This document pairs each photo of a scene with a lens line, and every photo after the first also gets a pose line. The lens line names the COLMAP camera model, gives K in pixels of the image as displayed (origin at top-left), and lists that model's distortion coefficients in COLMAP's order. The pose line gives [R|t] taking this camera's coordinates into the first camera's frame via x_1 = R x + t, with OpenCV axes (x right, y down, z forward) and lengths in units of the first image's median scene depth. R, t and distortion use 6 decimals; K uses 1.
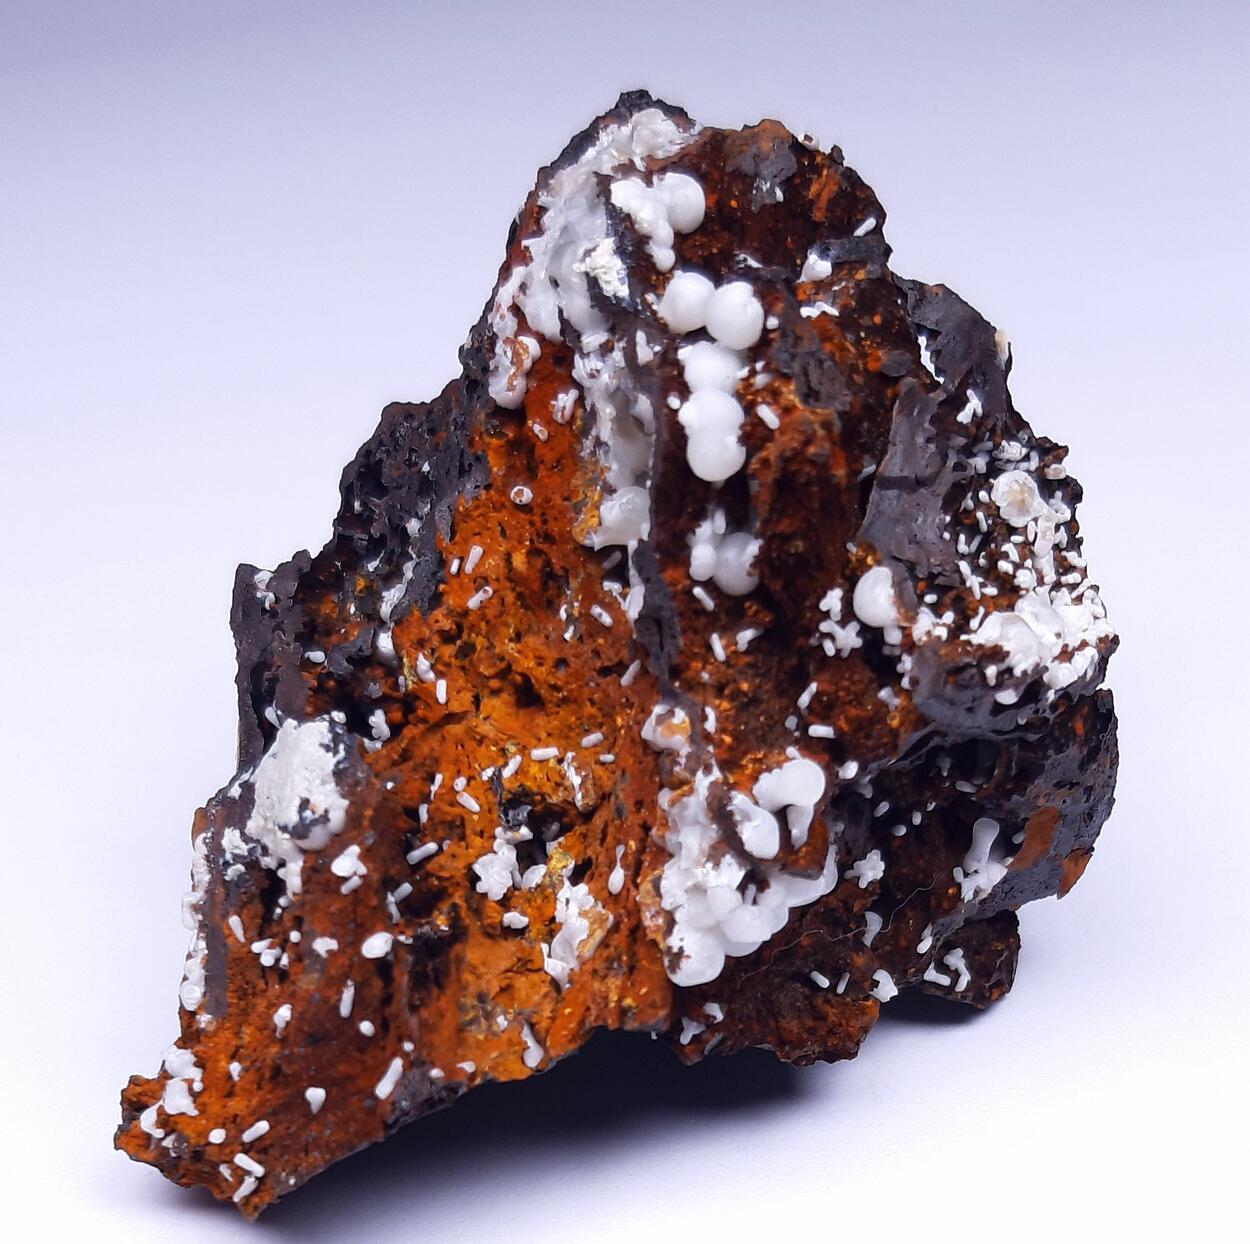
lens RADIAL K [[1161.1, 0, 625.0], [0, 1161.1, 622.0], [0, 0, 1]] dist [-0.113870, 0.007588]
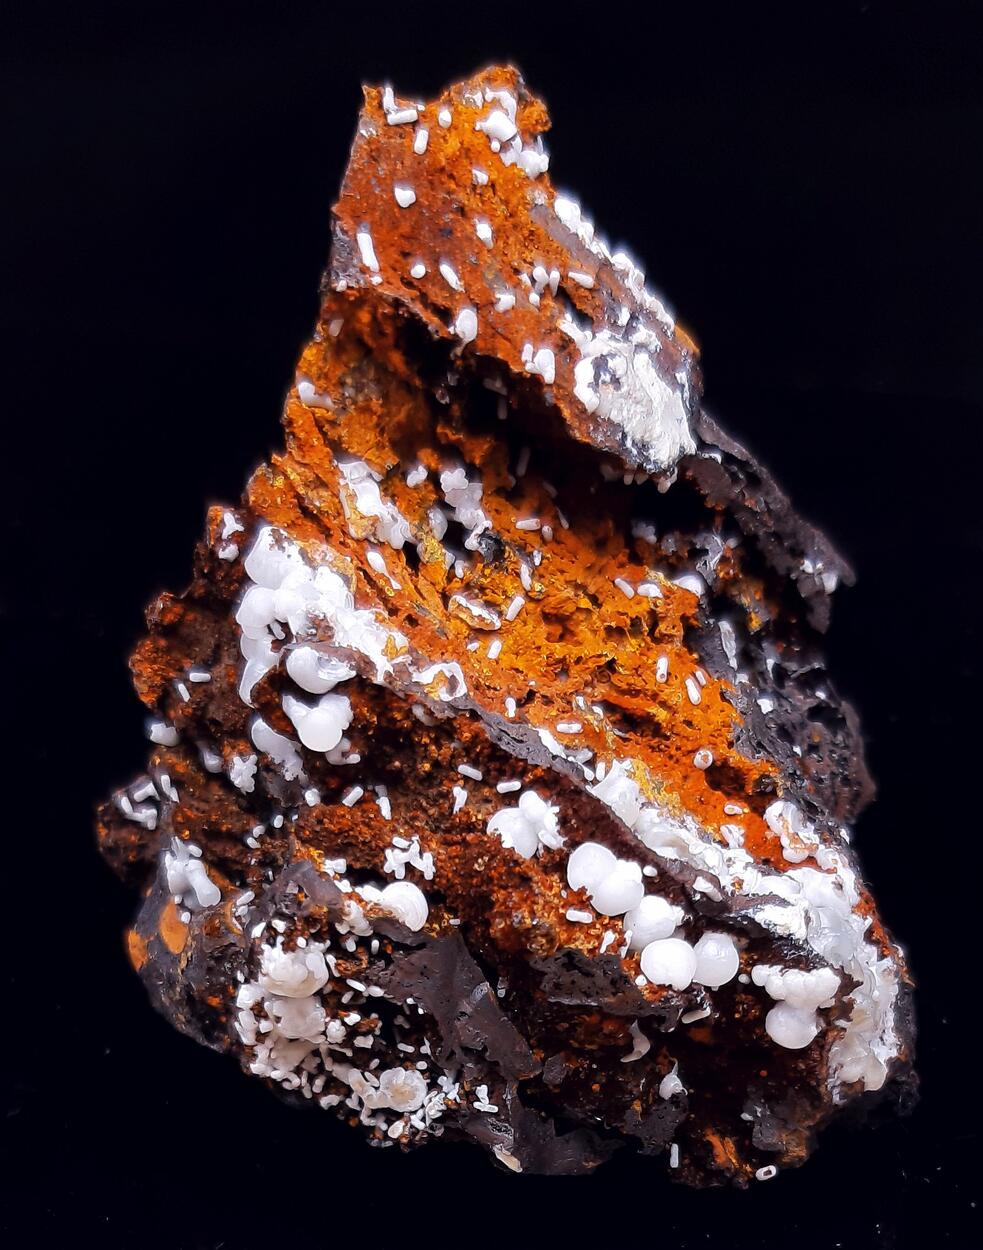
lens RADIAL K [[1054.3, 0, 491.5], [0, 1054.3, 625.0], [0, 0, 1]] dist [-0.086064, 0.001137]
pose [[-0.677764, 0.735053, 0.018236, -0.053975], [-0.735172, -0.677031, -0.033945, 0.134732], [-0.012605, -0.036413, 0.999257, 0.005478]]
